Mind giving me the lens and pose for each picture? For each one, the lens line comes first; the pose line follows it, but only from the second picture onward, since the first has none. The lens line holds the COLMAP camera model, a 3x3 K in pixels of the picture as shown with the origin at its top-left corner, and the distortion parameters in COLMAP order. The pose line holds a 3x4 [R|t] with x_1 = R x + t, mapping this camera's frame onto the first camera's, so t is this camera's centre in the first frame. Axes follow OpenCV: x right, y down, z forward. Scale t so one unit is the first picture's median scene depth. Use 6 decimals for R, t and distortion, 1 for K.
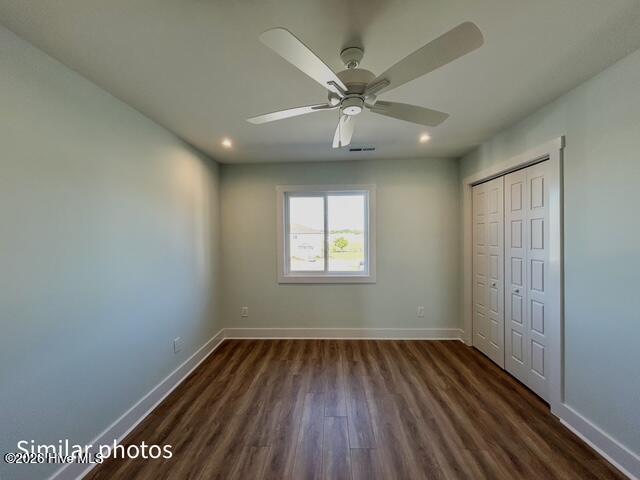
lens RADIAL K [[257.3, 0, 320.0], [0, 257.3, 240.0], [0, 0, 1]] dist [-0.000960, 0.000202]
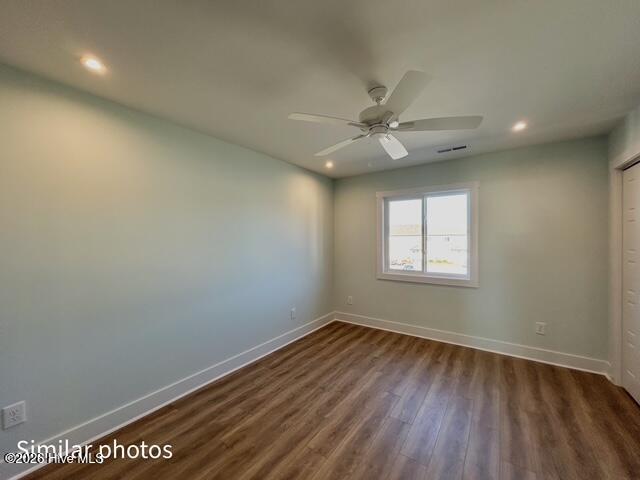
lens RADIAL K [[257.3, 0, 320.0], [0, 257.3, 240.0], [0, 0, 1]] dist [-0.000960, 0.000202]
pose [[0.842060, 0.009798, -0.539295, 0.280785], [-0.013053, 0.999912, -0.002214, 0.004734], [0.539226, 0.008904, 0.842114, -0.101705]]
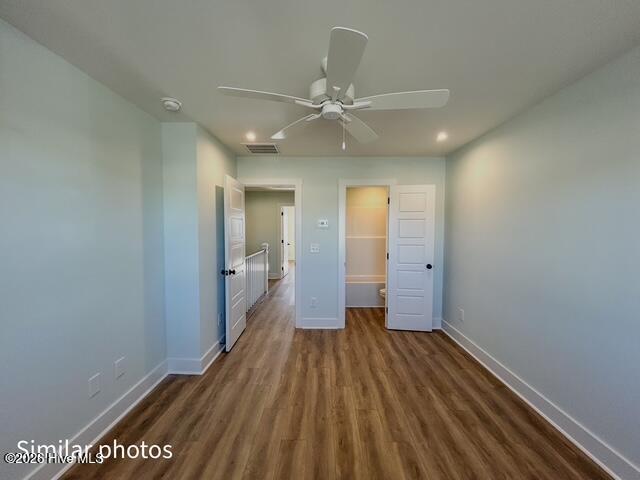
lens RADIAL K [[257.3, 0, 320.0], [0, 257.3, 240.0], [0, 0, 1]] dist [-0.000960, 0.000202]
pose [[-0.999249, 0.014917, -0.035753, 0.110826], [0.012590, 0.997842, 0.064448, -0.025847], [0.036637, 0.063950, -0.997280, 1.043268]]
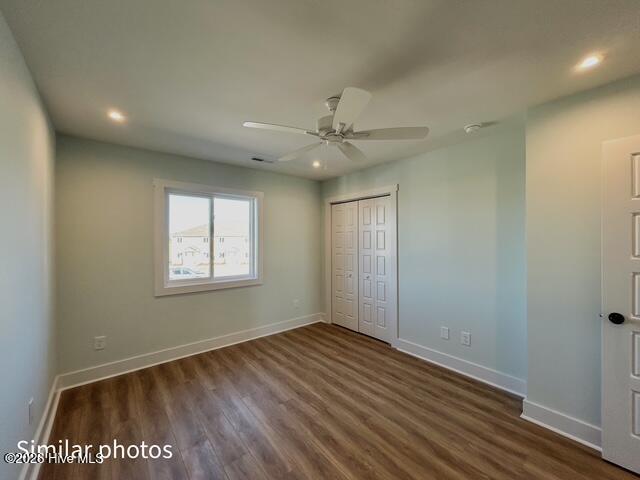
lens RADIAL K [[257.3, 0, 320.0], [0, 257.3, 240.0], [0, 0, 1]] dist [-0.000960, 0.000202]
pose [[0.740230, 0.011206, 0.672260, -0.396101], [0.003658, 0.999779, -0.020693, 0.006435], [-0.672344, 0.017776, 0.740025, 0.042981]]
